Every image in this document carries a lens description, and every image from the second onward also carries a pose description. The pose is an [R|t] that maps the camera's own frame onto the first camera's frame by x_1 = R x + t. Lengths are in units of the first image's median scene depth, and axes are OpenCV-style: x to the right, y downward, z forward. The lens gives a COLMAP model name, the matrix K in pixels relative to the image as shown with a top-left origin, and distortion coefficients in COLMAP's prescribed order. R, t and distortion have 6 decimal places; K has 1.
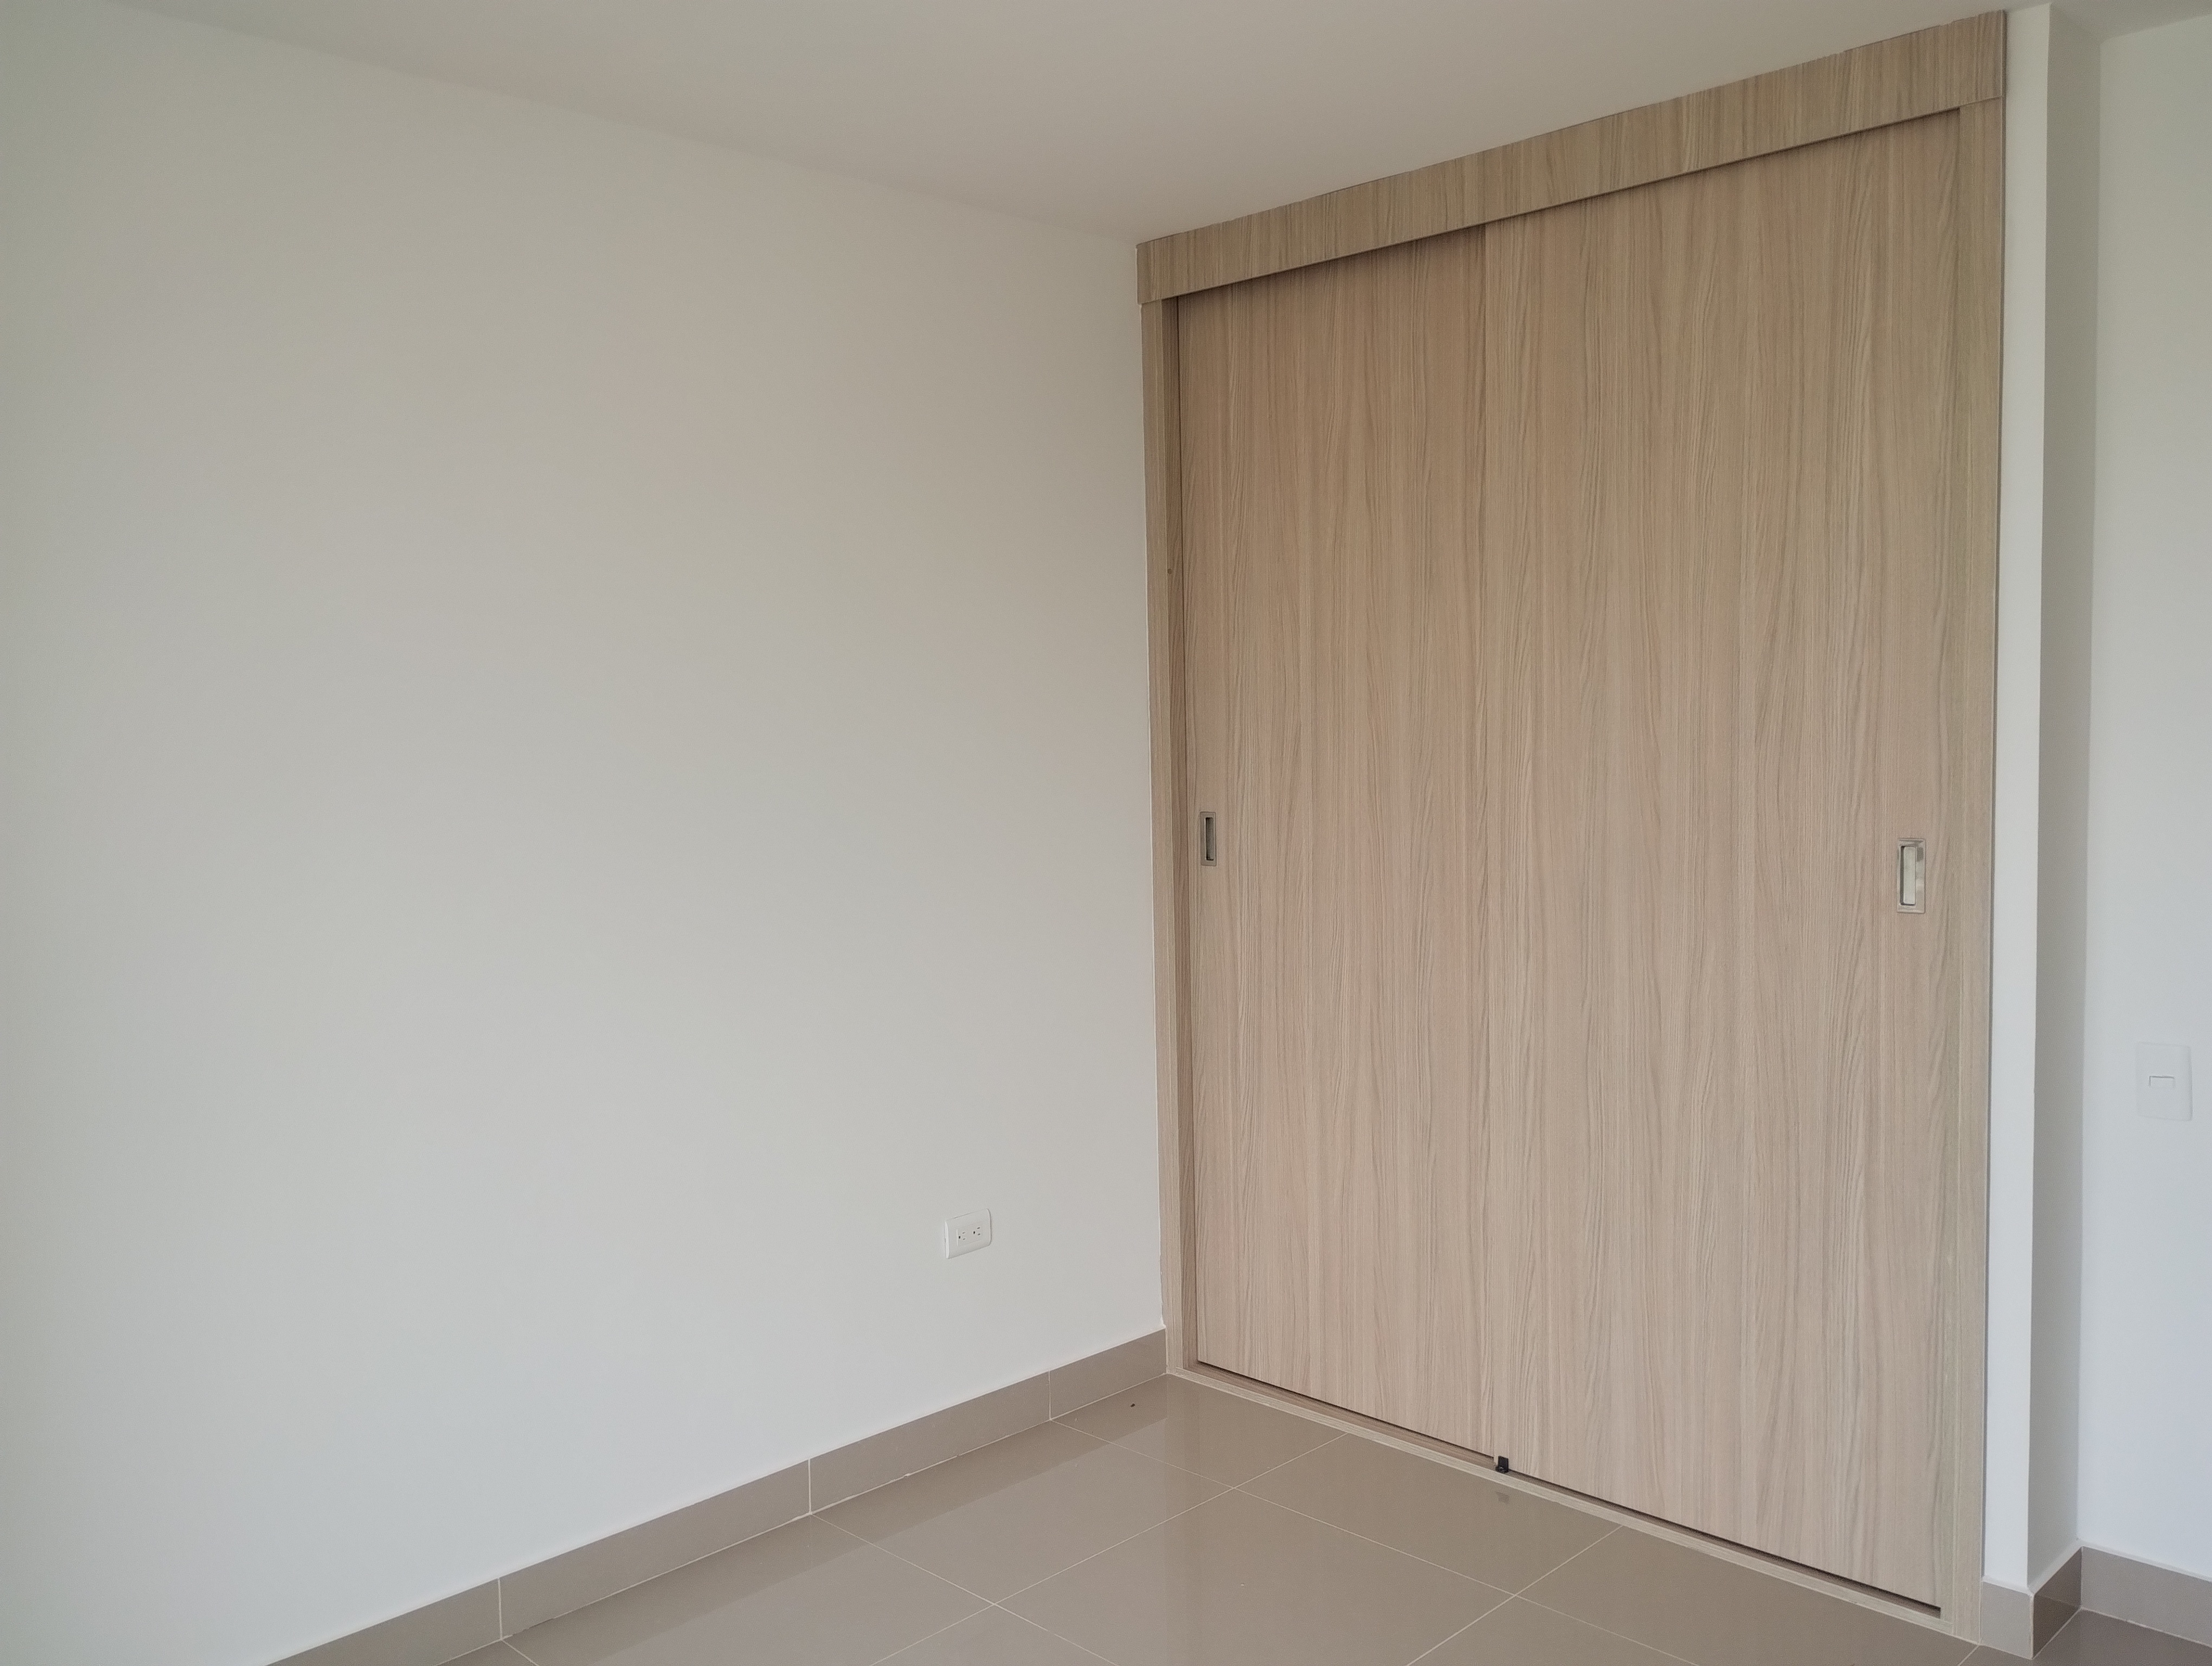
lens RADIAL K [[1838.2, 0, 1093.8], [0, 1838.2, 838.9], [0, 0, 1]] dist [0.055601, -0.037865]
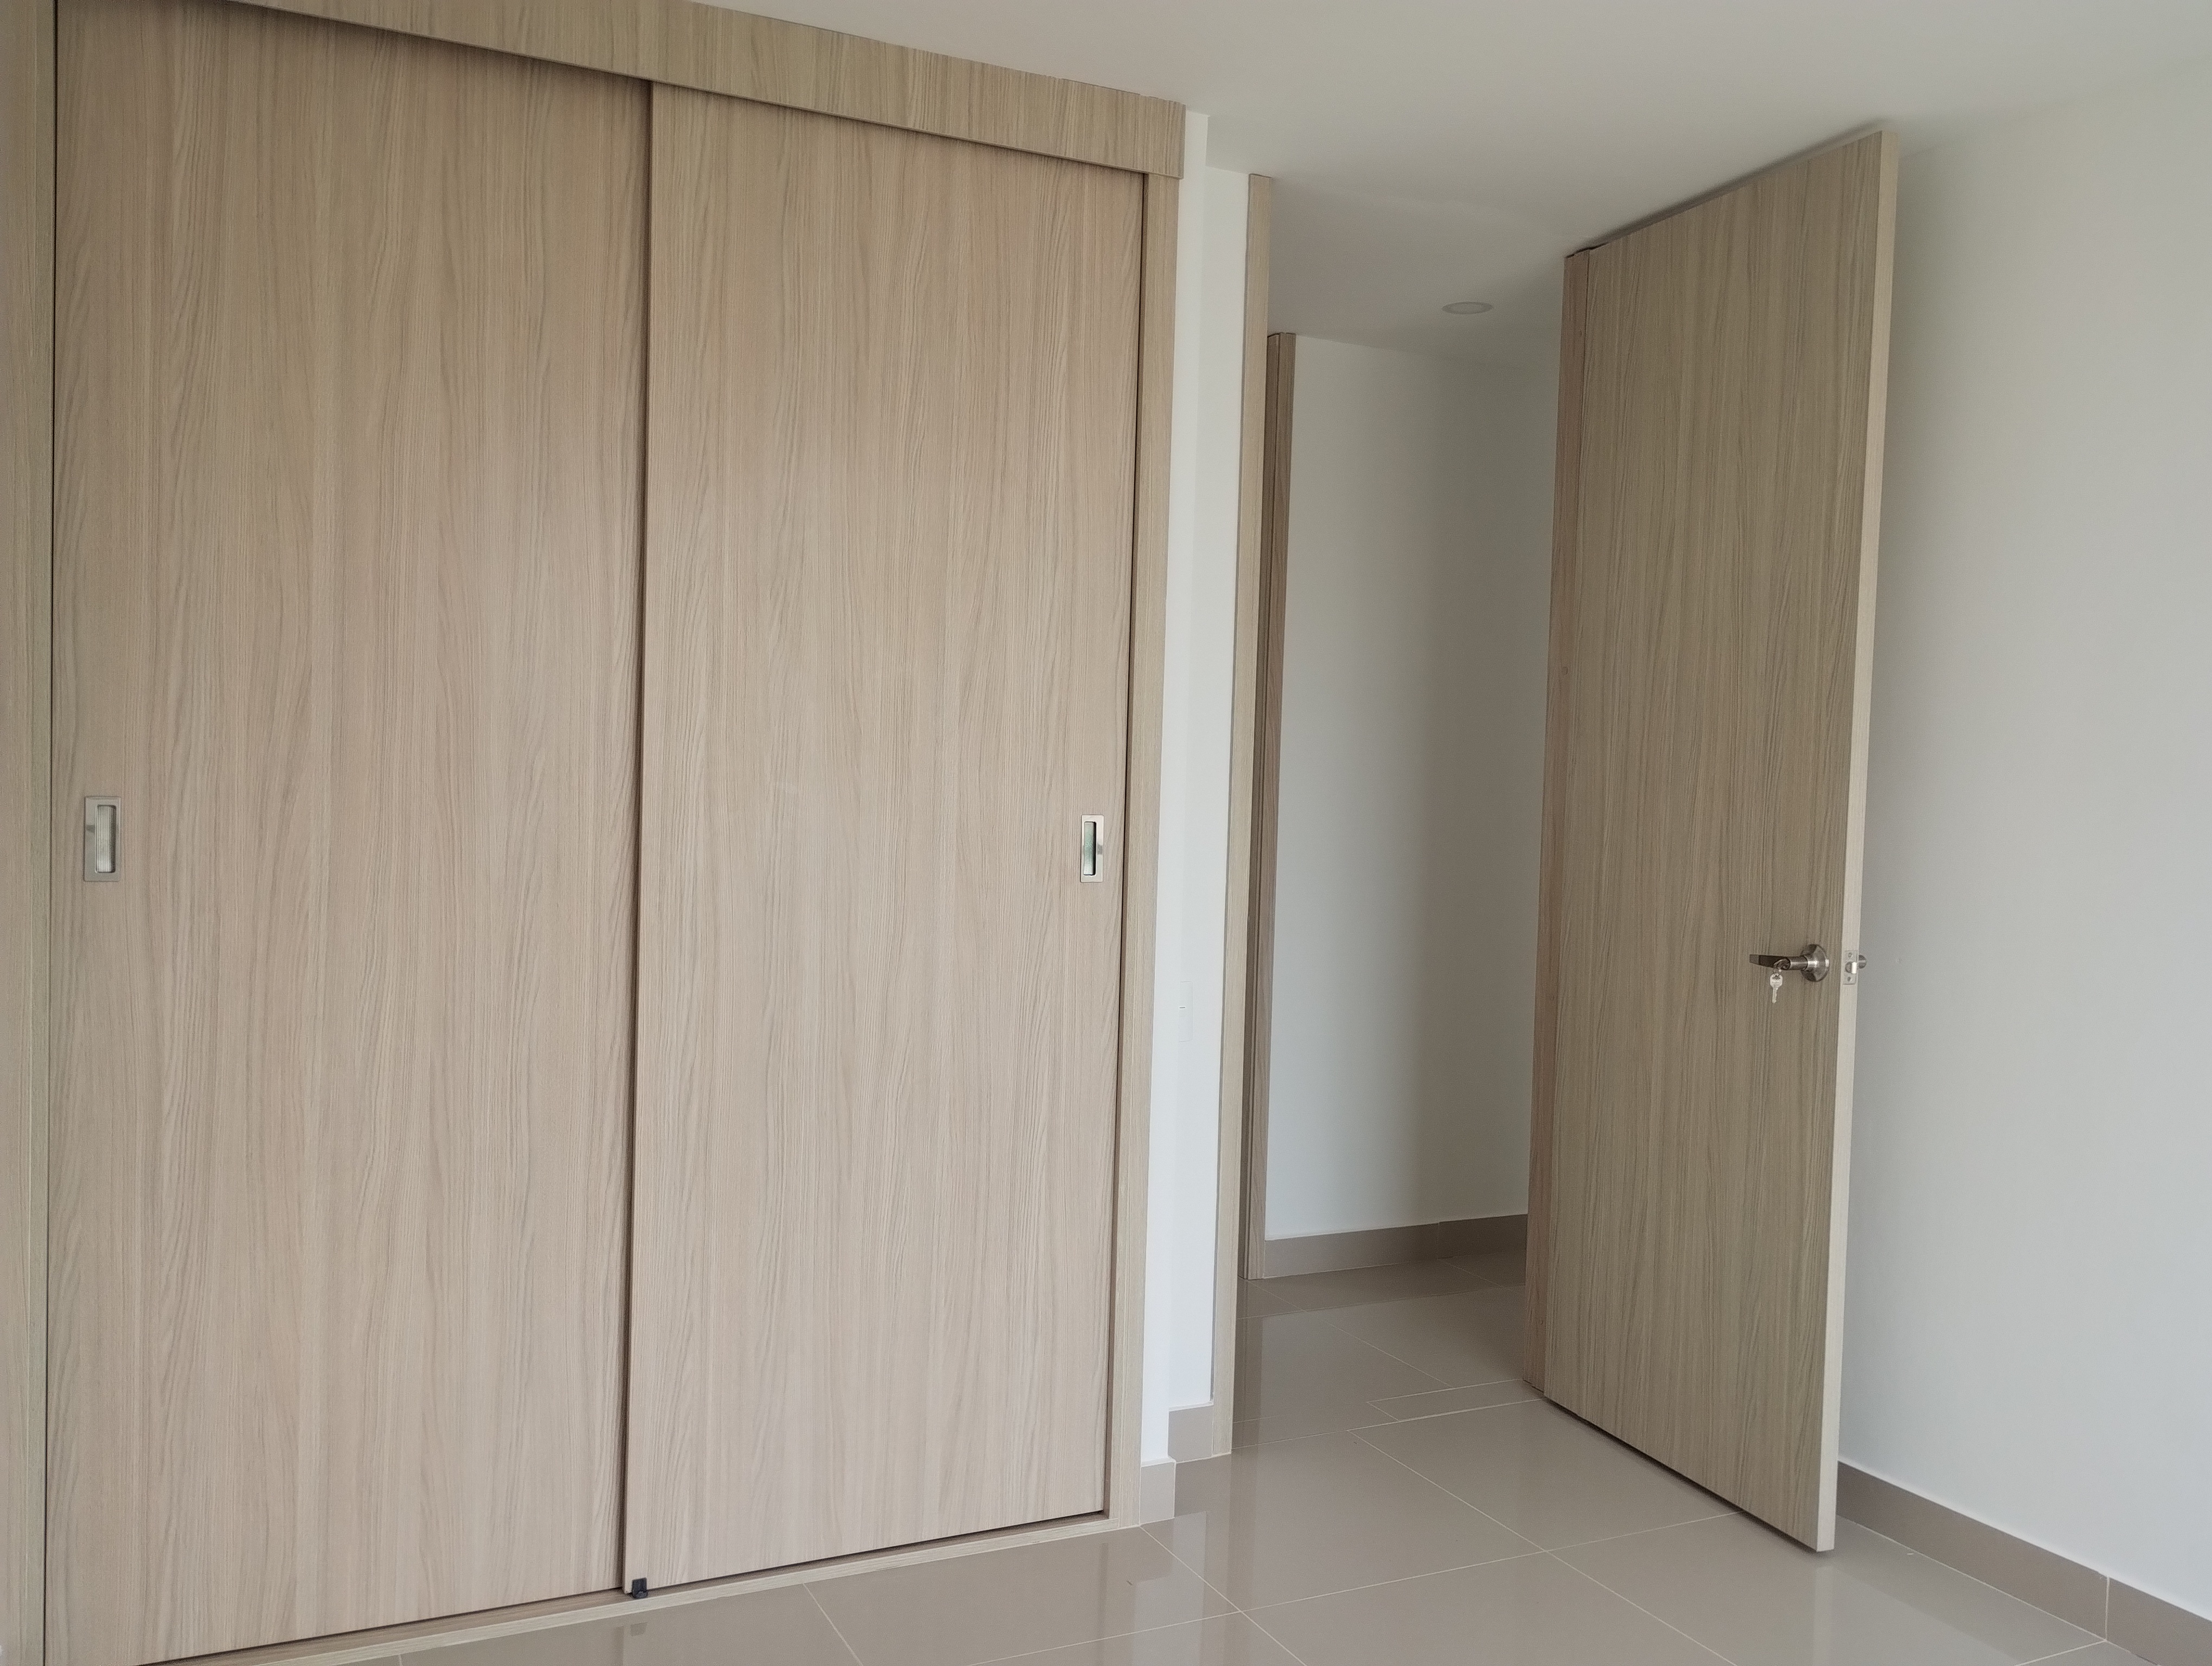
lens RADIAL K [[1838.2, 0, 1093.8], [0, 1838.2, 838.9], [0, 0, 1]] dist [0.055601, -0.037865]
pose [[0.330808, -0.006256, 0.943677, -0.528661], [0.032443, 0.999462, -0.004747, 0.017227], [-0.943140, 0.032186, 0.330833, 0.569739]]
